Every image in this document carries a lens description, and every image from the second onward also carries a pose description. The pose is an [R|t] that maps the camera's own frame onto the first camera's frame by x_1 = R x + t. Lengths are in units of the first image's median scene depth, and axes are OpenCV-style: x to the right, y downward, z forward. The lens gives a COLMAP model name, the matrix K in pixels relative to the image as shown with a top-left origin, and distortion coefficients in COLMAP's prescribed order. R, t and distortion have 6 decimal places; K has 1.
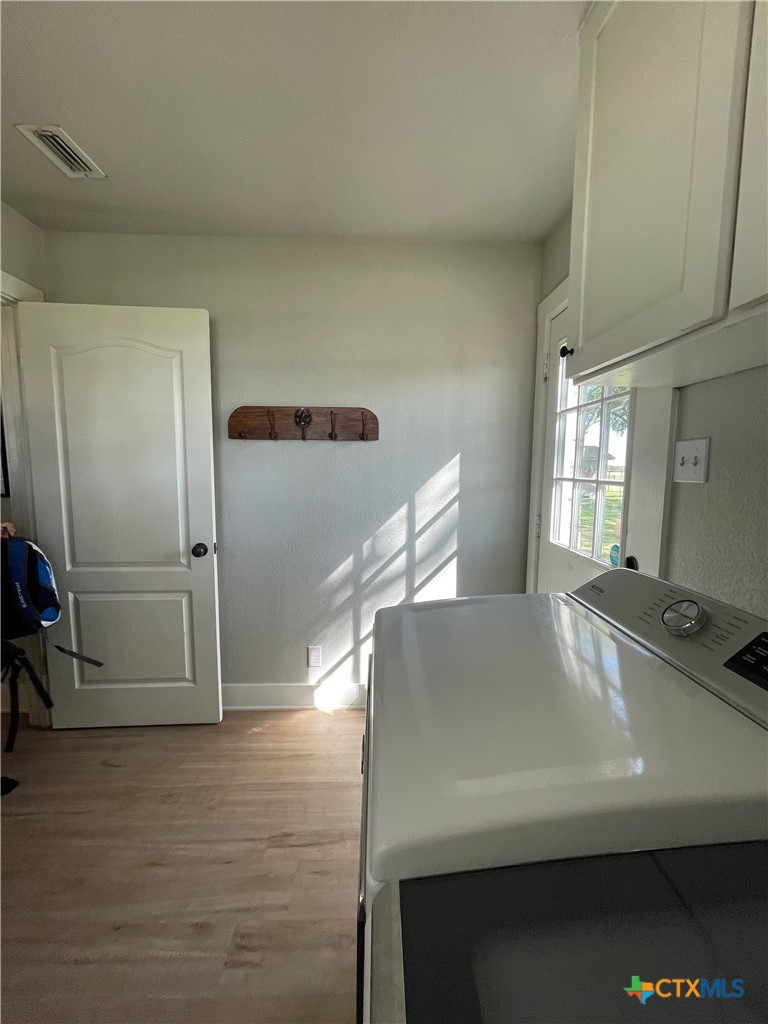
lens RADIAL K [[413.6, 0, 387.7], [0, 413.6, 508.0], [0, 0, 1]] dist [-0.002447, -0.000027]
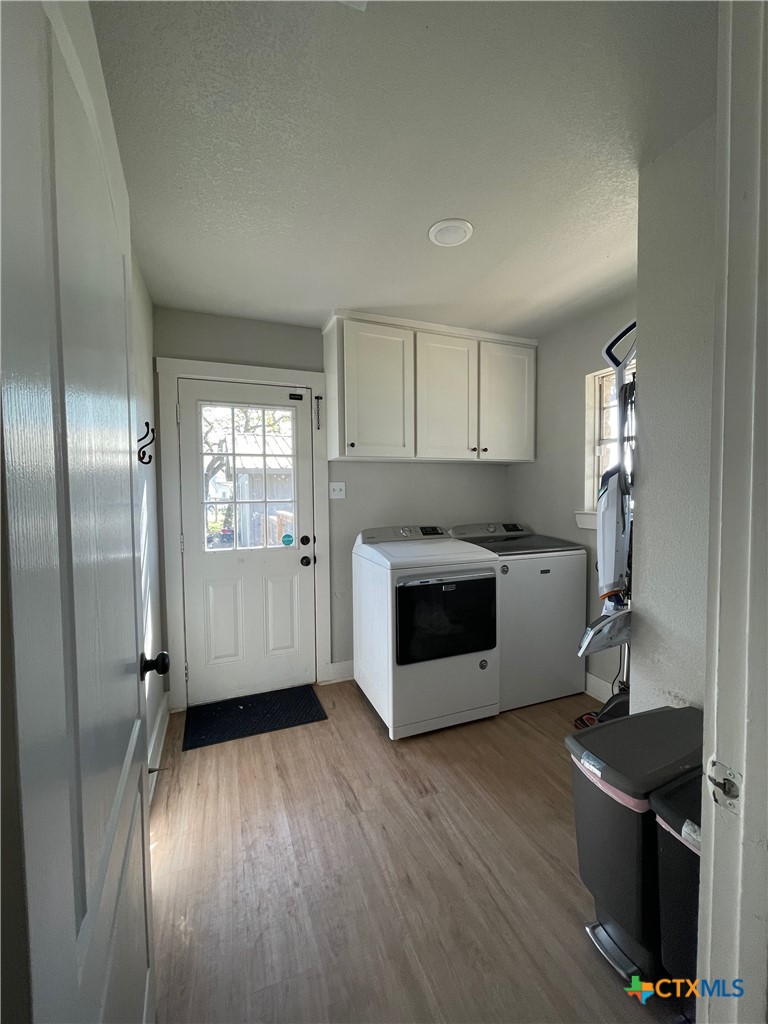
lens RADIAL K [[413.6, 0, 388.0], [0, 413.6, 510.9], [0, 0, 1]] dist [-0.002447, -0.000027]
pose [[-0.344180, -0.036710, 0.938186, -1.622763], [0.111474, 0.990570, 0.079655, -0.136939], [-0.932263, 0.131999, -0.336842, 1.411582]]
